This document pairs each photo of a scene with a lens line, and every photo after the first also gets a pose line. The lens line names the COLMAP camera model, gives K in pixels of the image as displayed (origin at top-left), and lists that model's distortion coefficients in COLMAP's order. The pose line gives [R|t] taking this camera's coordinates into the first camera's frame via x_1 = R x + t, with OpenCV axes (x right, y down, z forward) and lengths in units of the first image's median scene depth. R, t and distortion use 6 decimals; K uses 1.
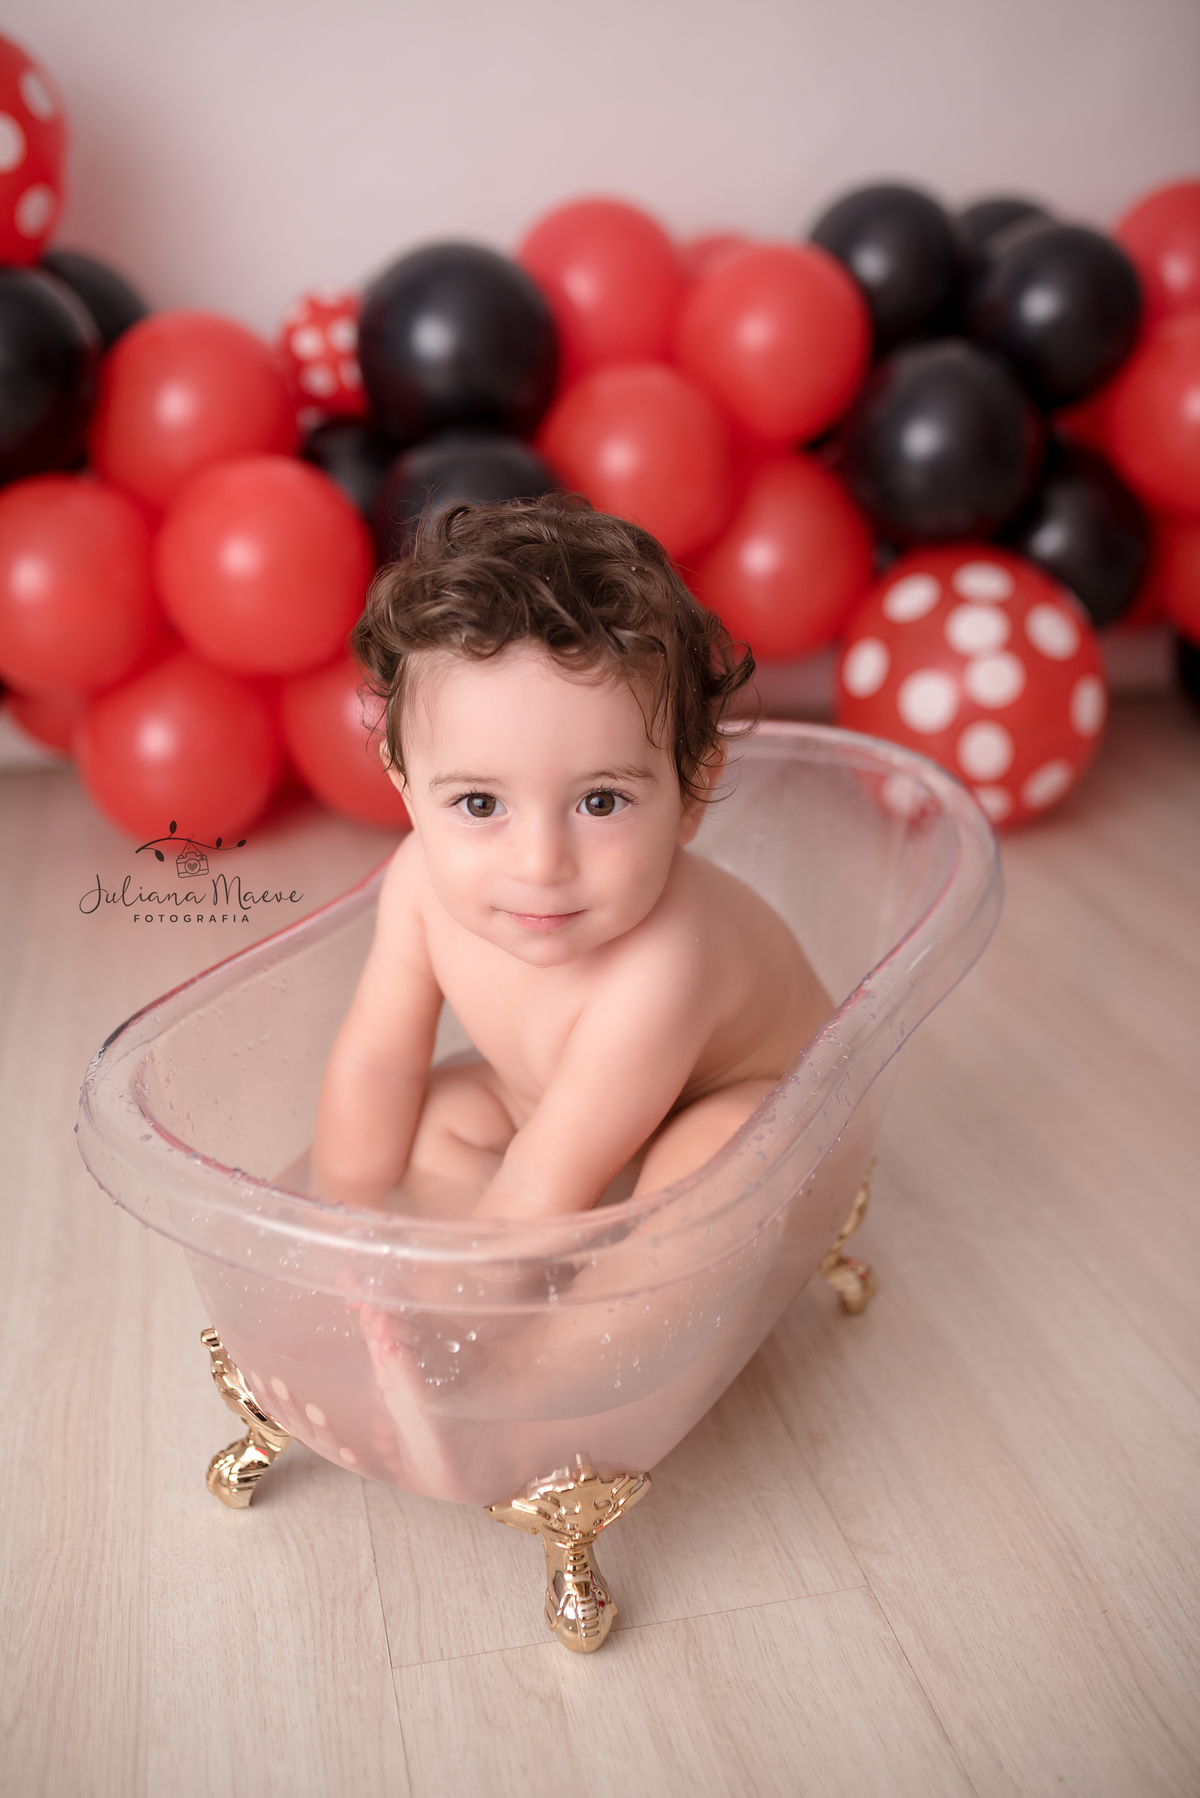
lens RADIAL K [[1809.9, 0, 600.0], [0, 1809.9, 899.0], [0, 0, 1]] dist [-0.015328, 0.030438]
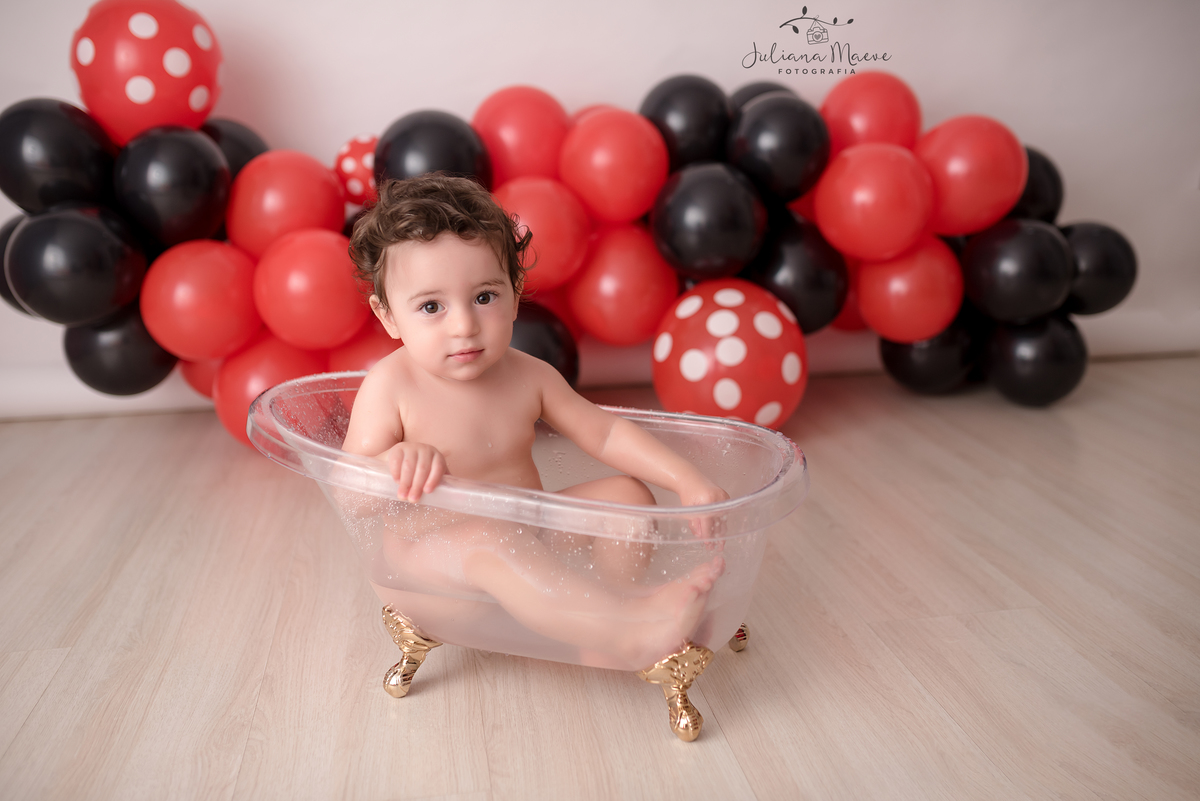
lens RADIAL K [[1207.9, 0, 600.0], [0, 1207.9, 400.5], [0, 0, 1]] dist [-0.015328, 0.030438]
pose [[0.997483, 0.002840, -0.070844, 0.170157], [-0.011334, 0.992734, -0.119795, 0.061832], [0.069989, 0.120297, 0.990268, -0.138229]]
